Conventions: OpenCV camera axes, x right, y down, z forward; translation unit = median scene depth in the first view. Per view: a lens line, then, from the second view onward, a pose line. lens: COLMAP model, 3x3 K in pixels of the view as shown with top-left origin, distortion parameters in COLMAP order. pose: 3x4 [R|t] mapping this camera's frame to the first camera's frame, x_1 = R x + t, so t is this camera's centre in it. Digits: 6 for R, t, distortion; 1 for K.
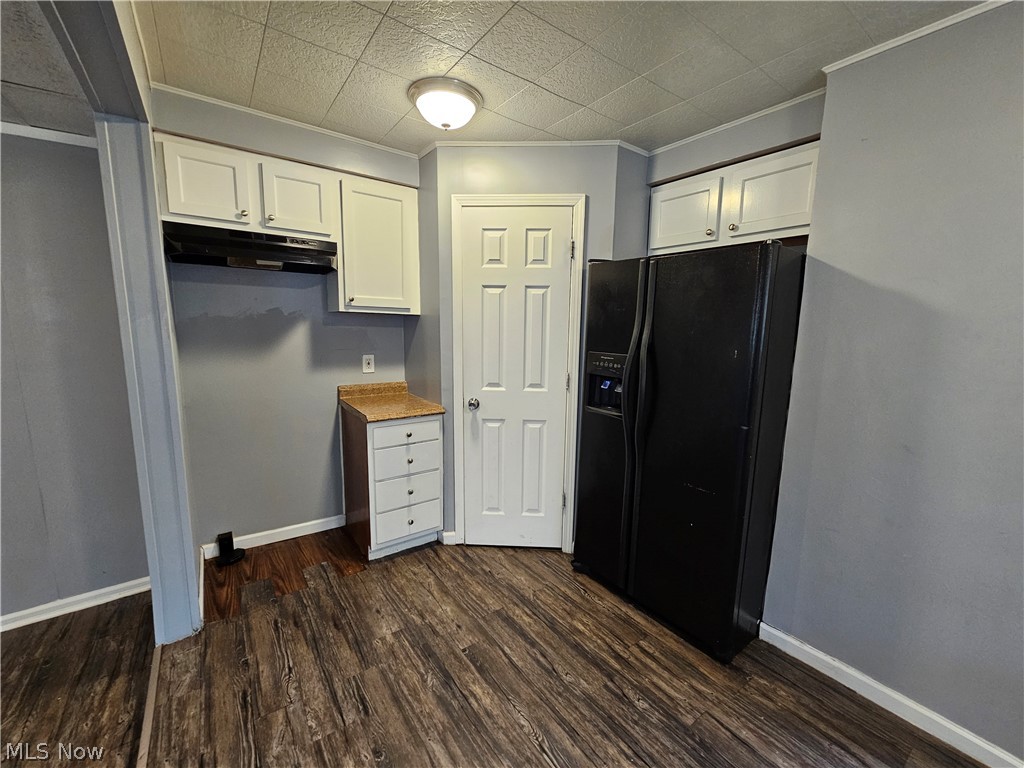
lens RADIAL K [[420.6, 0, 512.0], [0, 420.6, 384.0], [0, 0, 1]] dist [0.001322, 0.000488]
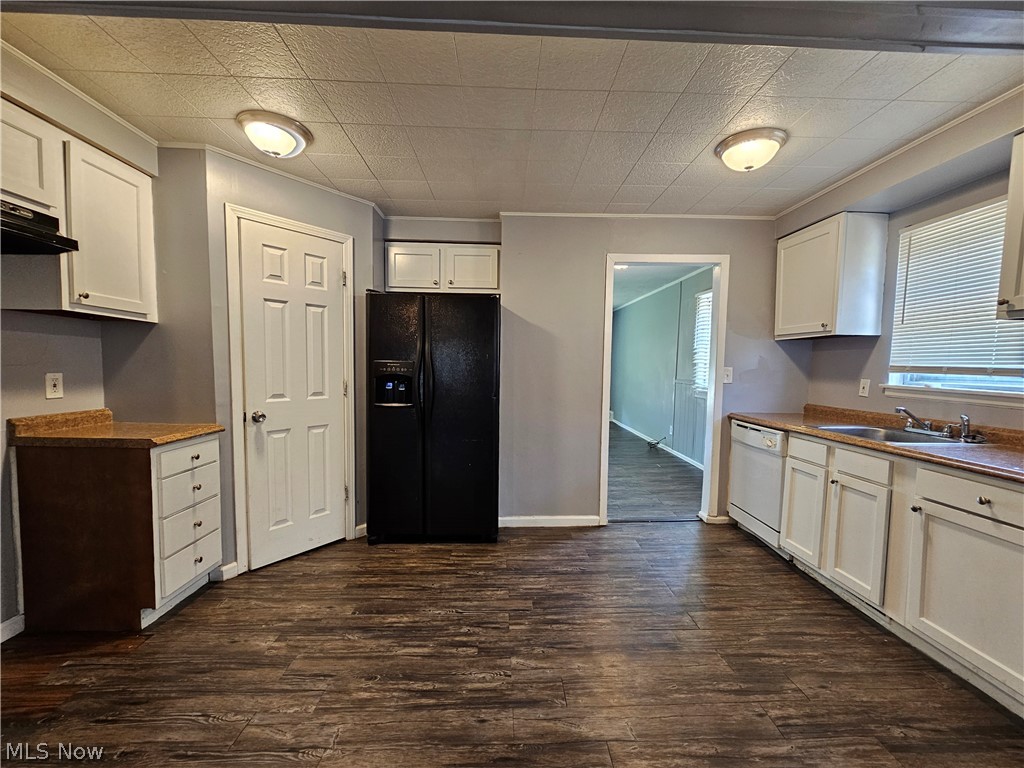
lens RADIAL K [[423.7, 0, 512.4], [0, 423.7, 386.4], [0, 0, 1]] dist [0.000310, 0.000276]
pose [[0.569909, -0.049190, 0.820234, -0.585635], [0.113859, 0.993305, -0.019541, 0.067124], [-0.813781, 0.104527, 0.571694, -0.057365]]
